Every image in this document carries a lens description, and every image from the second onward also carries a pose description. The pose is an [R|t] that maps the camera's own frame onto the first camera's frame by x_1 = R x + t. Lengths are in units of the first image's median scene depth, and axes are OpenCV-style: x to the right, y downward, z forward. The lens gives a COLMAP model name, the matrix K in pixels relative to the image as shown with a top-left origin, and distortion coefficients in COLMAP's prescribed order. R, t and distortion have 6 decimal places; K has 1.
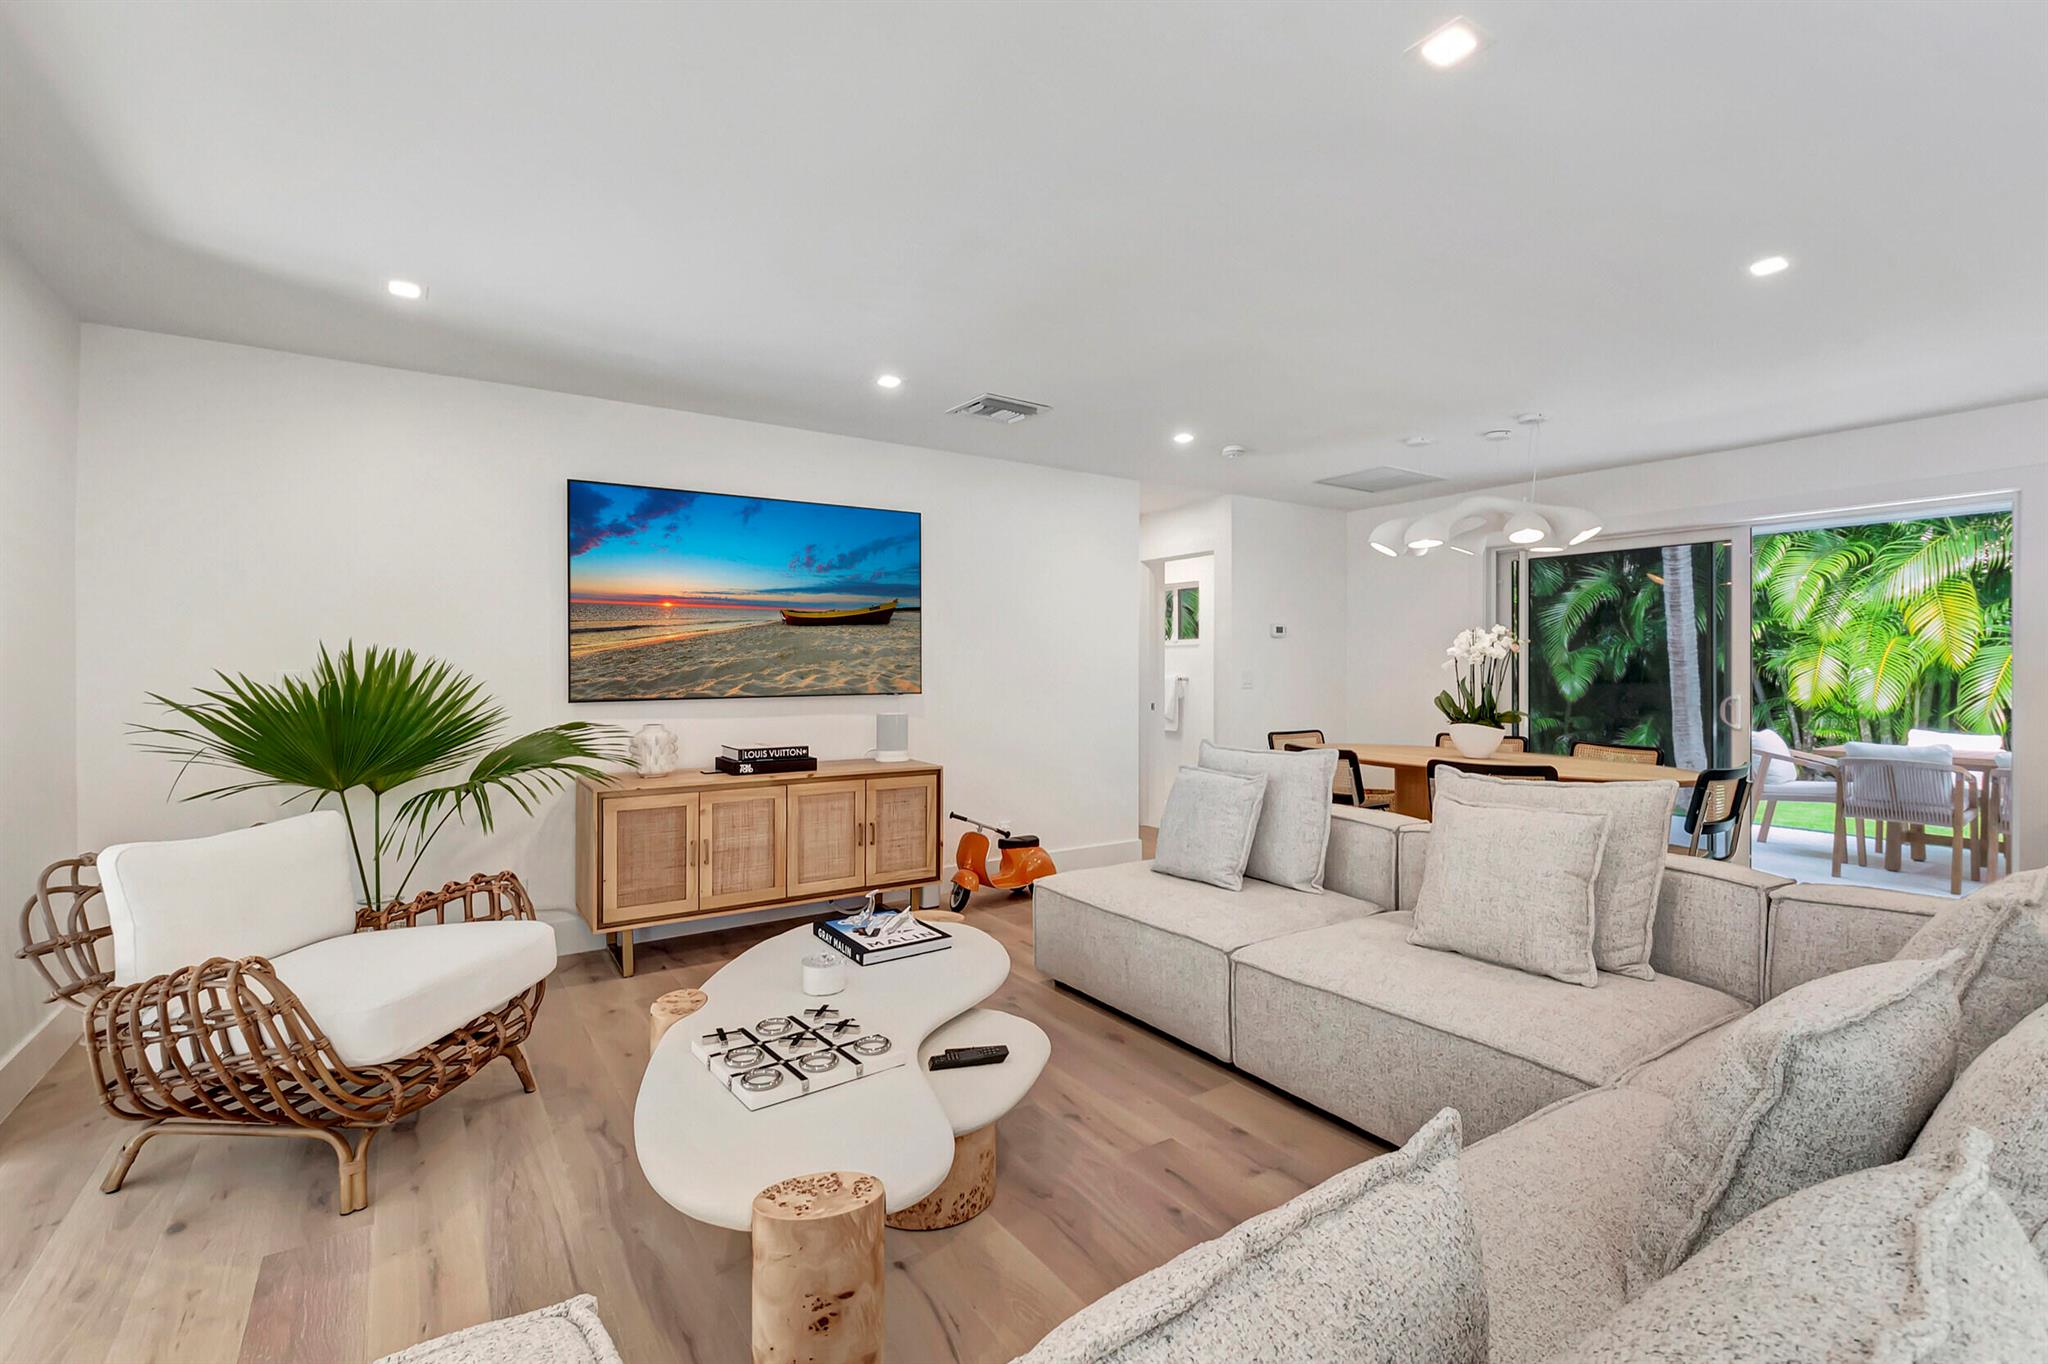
lens RADIAL K [[917.2, 0, 1024.0], [0, 917.2, 682.0], [0, 0, 1]] dist [0.000416, 0.000058]
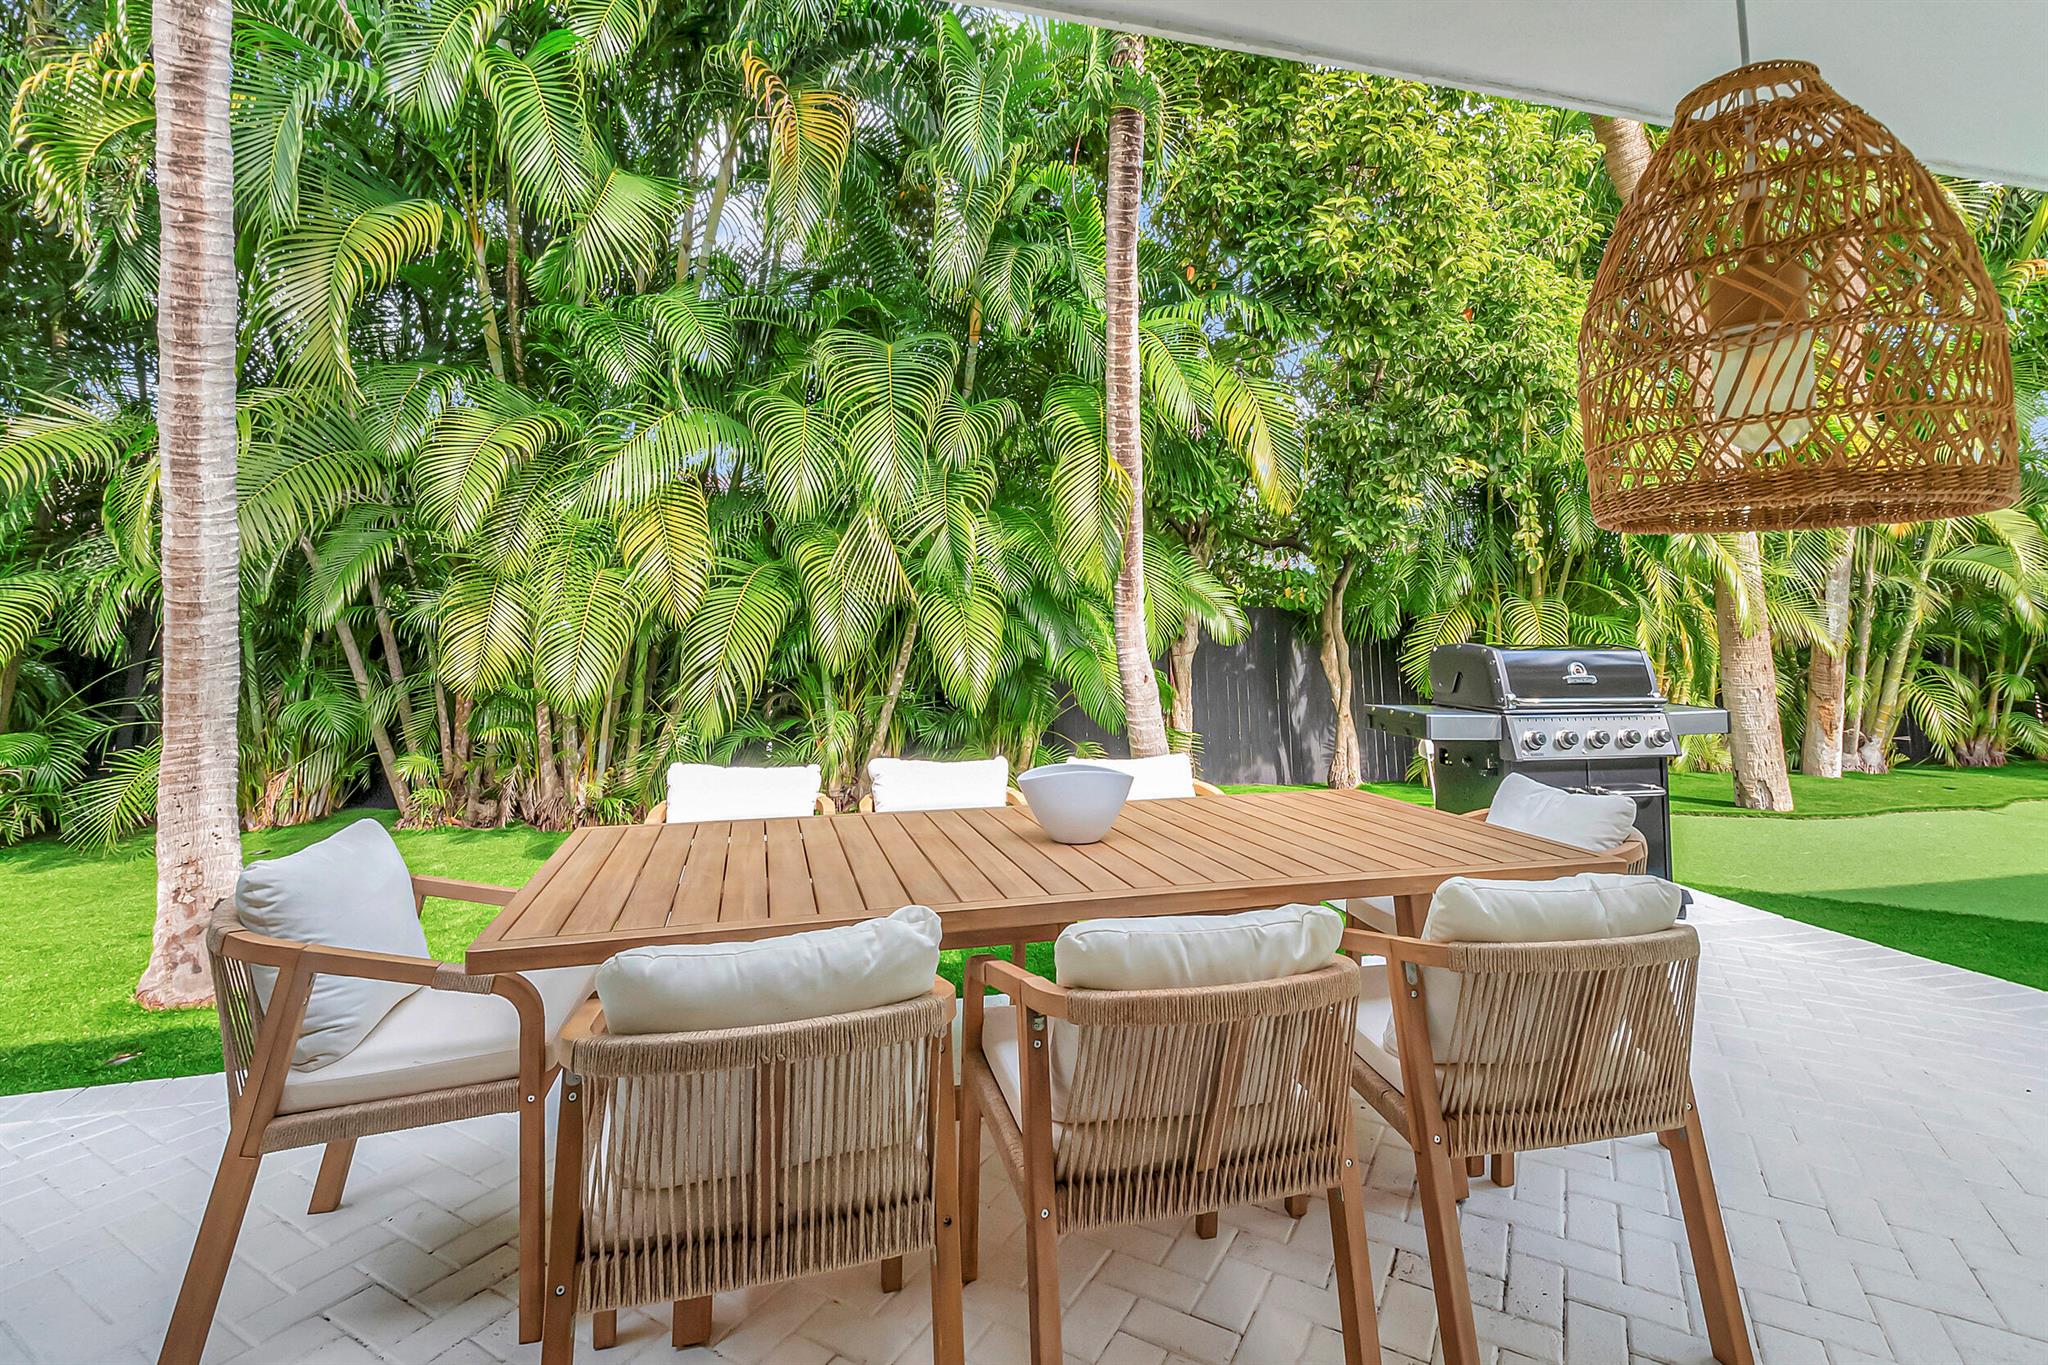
lens RADIAL K [[910.6, 0, 1023.8], [0, 910.6, 564.0], [0, 0, 1]] dist [0.000002, -0.000045]
pose [[0.294604, 0.064825, 0.953418, 0.448763], [0.017148, 0.997177, -0.073099, -0.005592], [-0.955466, 0.037885, 0.292661, 0.547901]]
